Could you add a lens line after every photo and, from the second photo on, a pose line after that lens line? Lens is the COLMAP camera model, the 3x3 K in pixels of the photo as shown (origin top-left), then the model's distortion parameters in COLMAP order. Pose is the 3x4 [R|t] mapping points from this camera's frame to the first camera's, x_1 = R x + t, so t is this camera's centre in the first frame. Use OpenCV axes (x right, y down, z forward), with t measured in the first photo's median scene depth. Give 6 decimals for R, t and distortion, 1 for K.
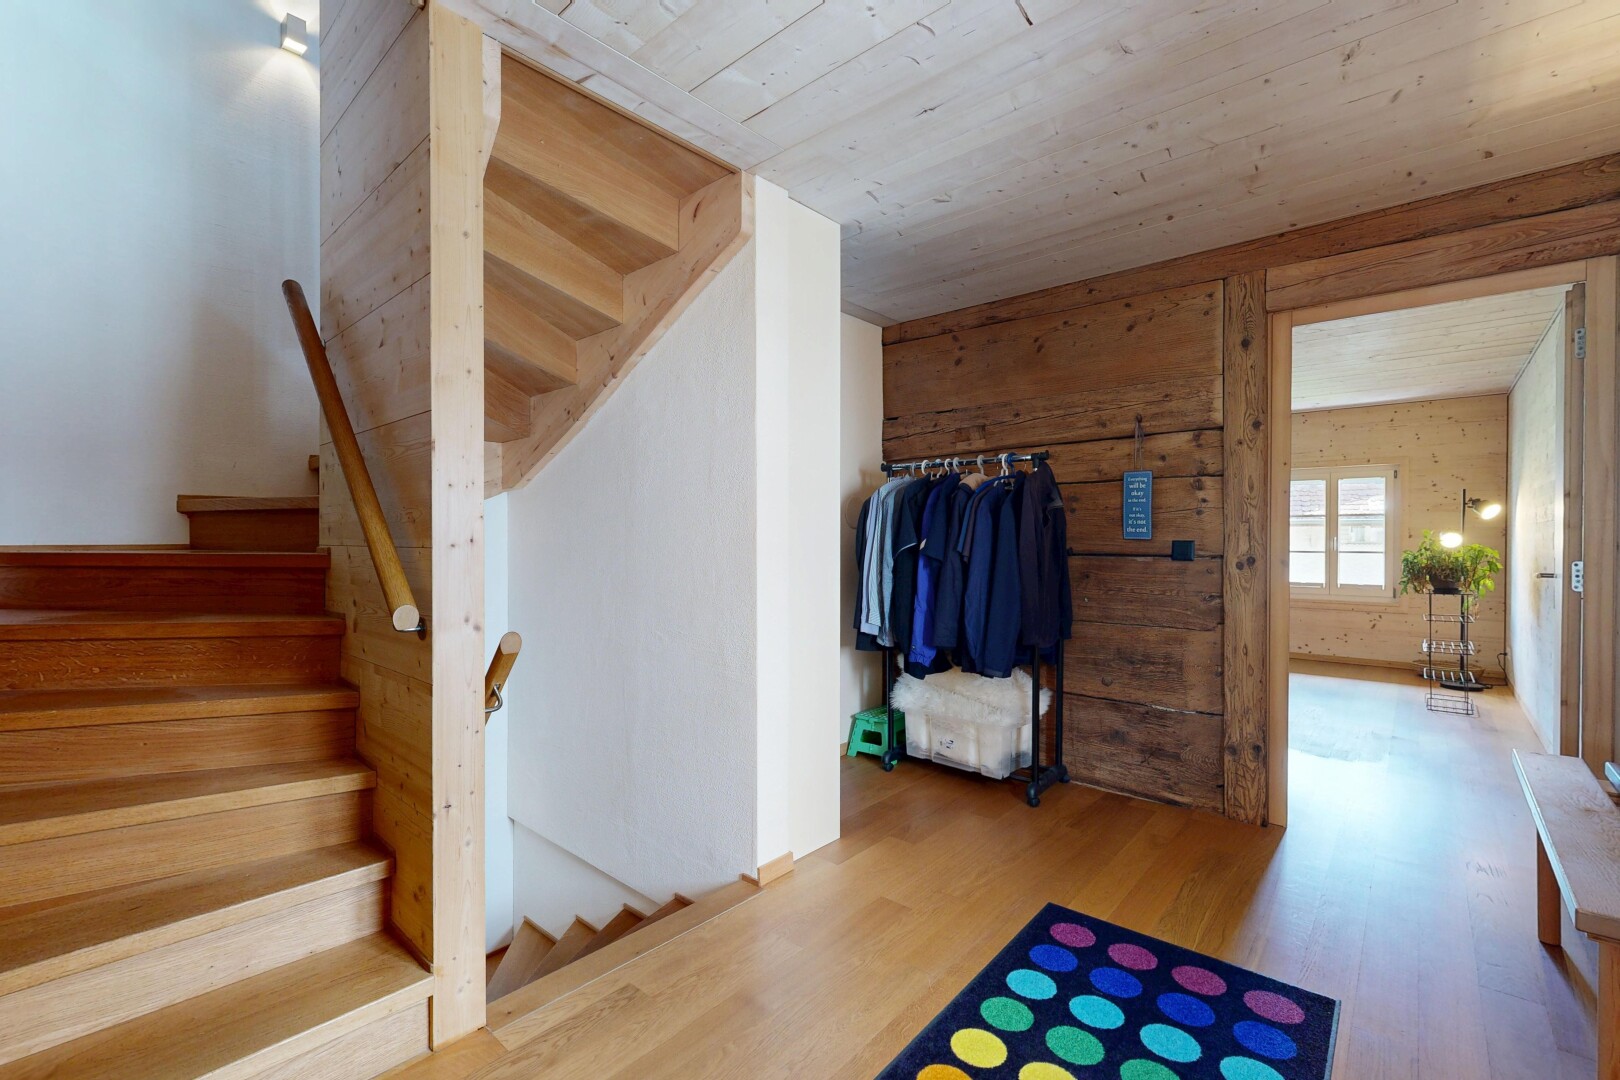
lens RADIAL K [[705.4, 0, 810.3], [0, 705.4, 544.4], [0, 0, 1]] dist [0.000062, 0.000207]
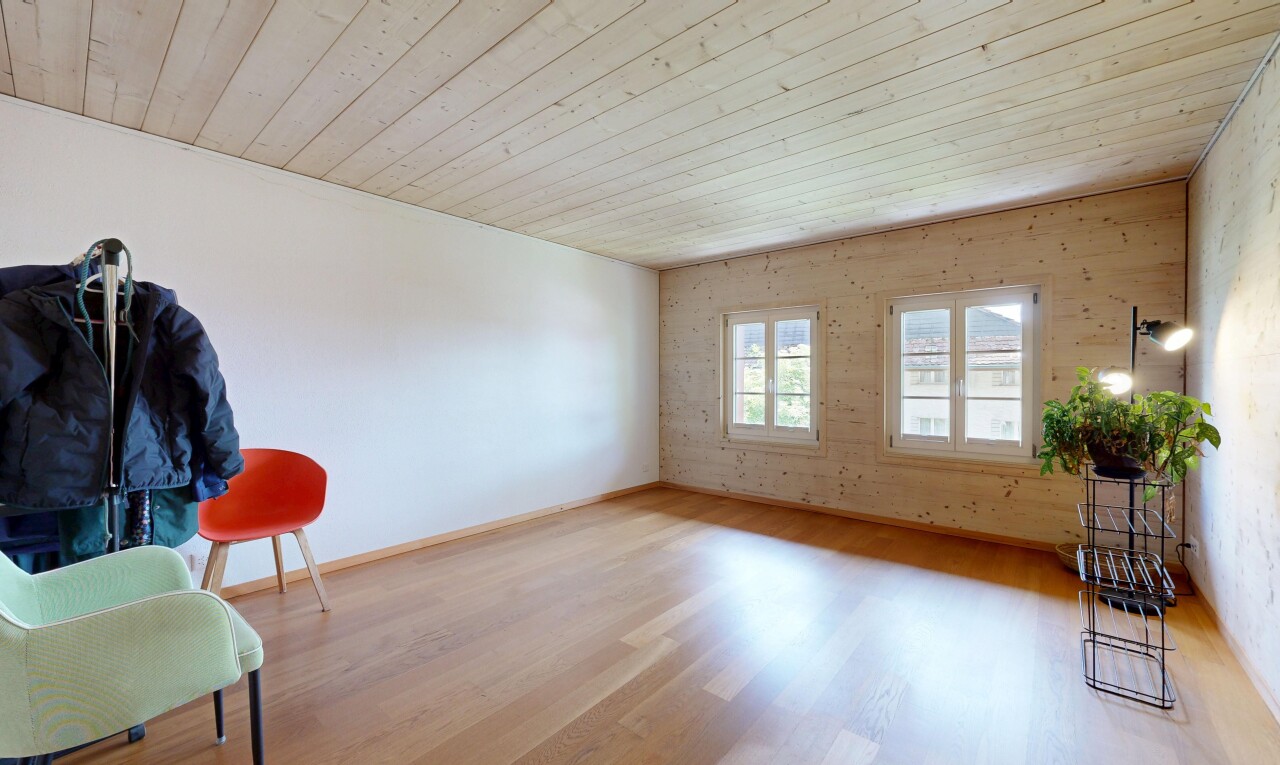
lens RADIAL K [[500.5, 0, 640.8], [0, 500.5, 385.6], [0, 0, 1]] dist [0.000514, -0.000057]
pose [[0.999831, -0.001601, 0.018307, 0.395678], [0.001612, 0.999999, -0.000606, -0.003926], [-0.018306, 0.000636, 0.999832, 0.469804]]
